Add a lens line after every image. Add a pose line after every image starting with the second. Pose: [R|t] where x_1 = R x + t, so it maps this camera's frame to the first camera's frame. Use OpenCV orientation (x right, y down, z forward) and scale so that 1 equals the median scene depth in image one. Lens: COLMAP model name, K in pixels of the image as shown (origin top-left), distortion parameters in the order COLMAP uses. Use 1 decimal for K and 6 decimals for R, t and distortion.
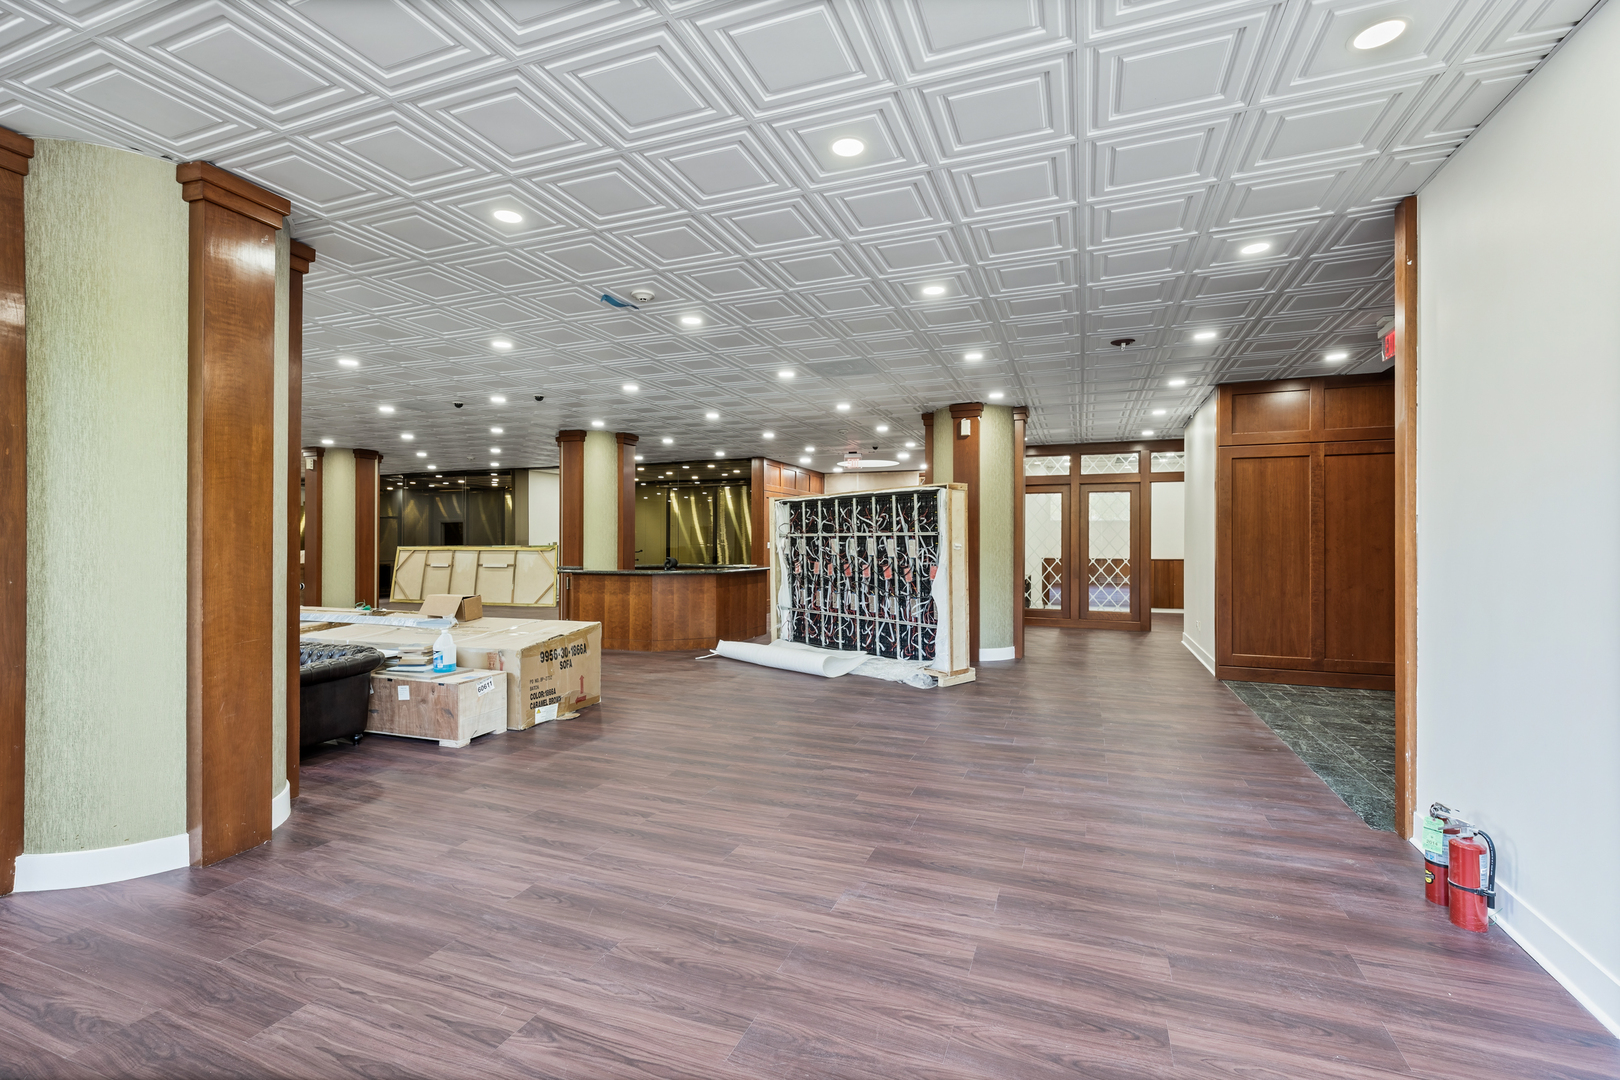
lens RADIAL K [[724.5, 0, 810.0], [0, 724.5, 540.0], [0, 0, 1]] dist [0.001035, -0.000557]
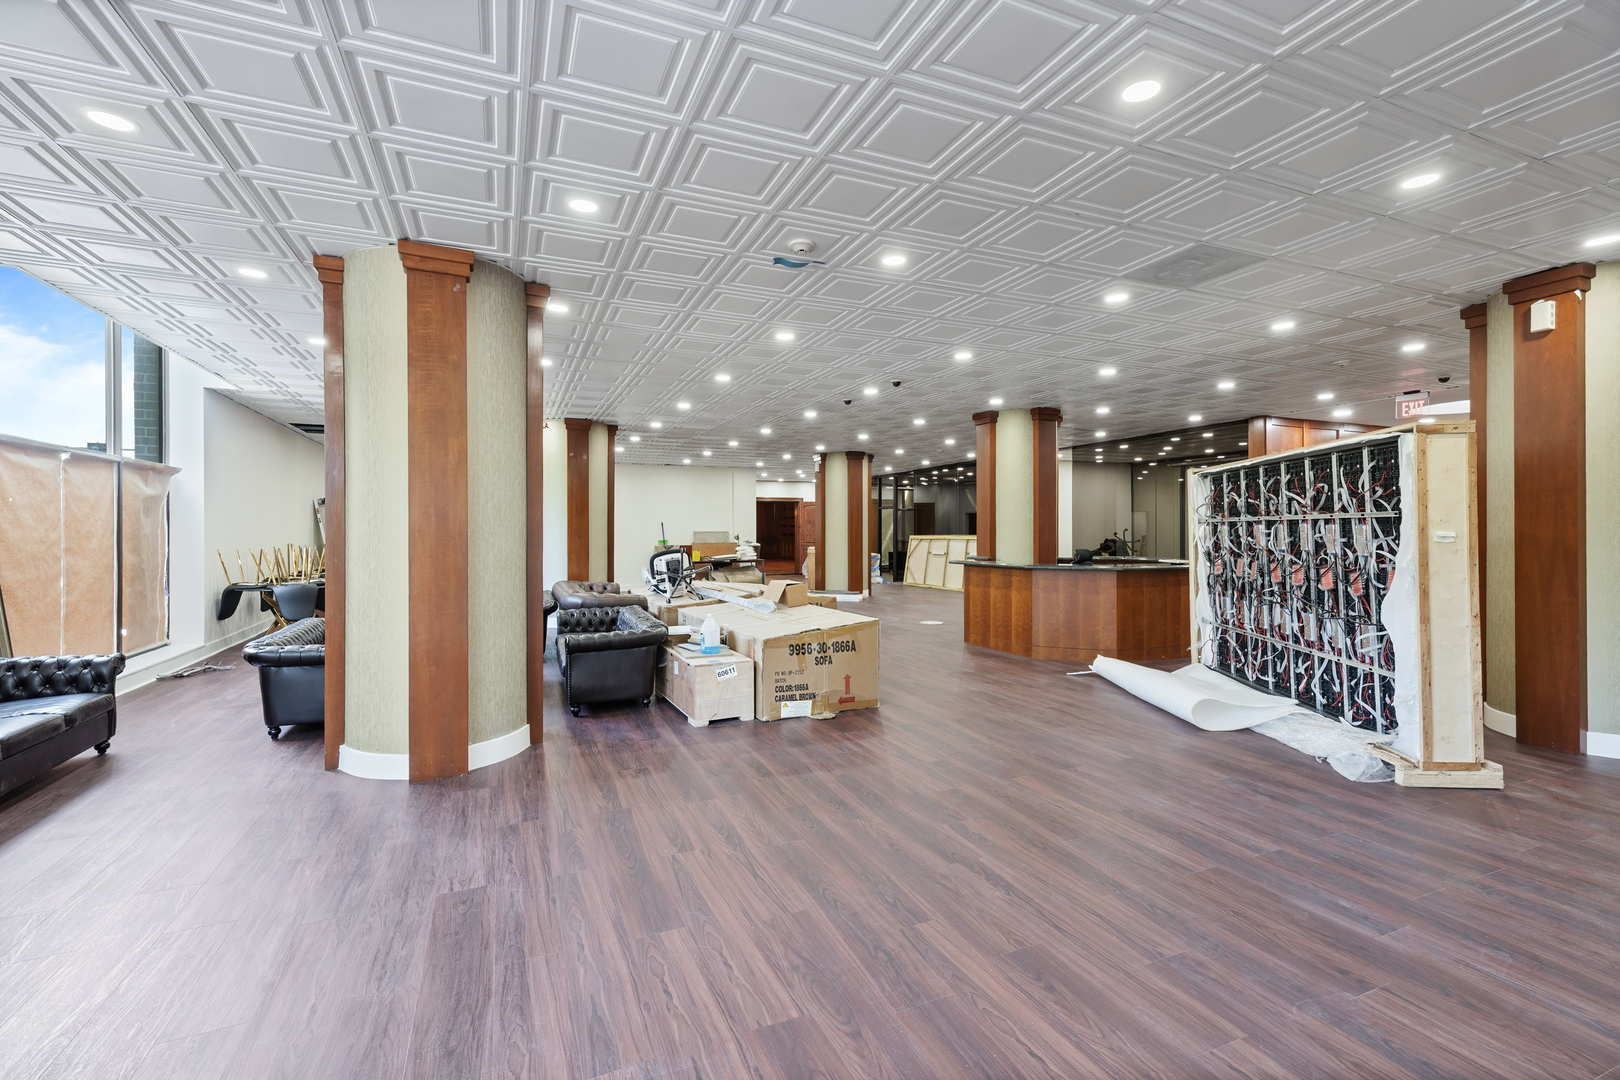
lens RADIAL K [[715.6, 0, 809.0], [0, 715.6, 531.8], [0, 0, 1]] dist [0.040776, -0.029020]
pose [[0.695255, -0.003291, -0.718755, 0.252562], [0.005950, 0.999982, 0.001176, 0.001691], [0.718738, -0.005095, 0.695262, 0.262033]]
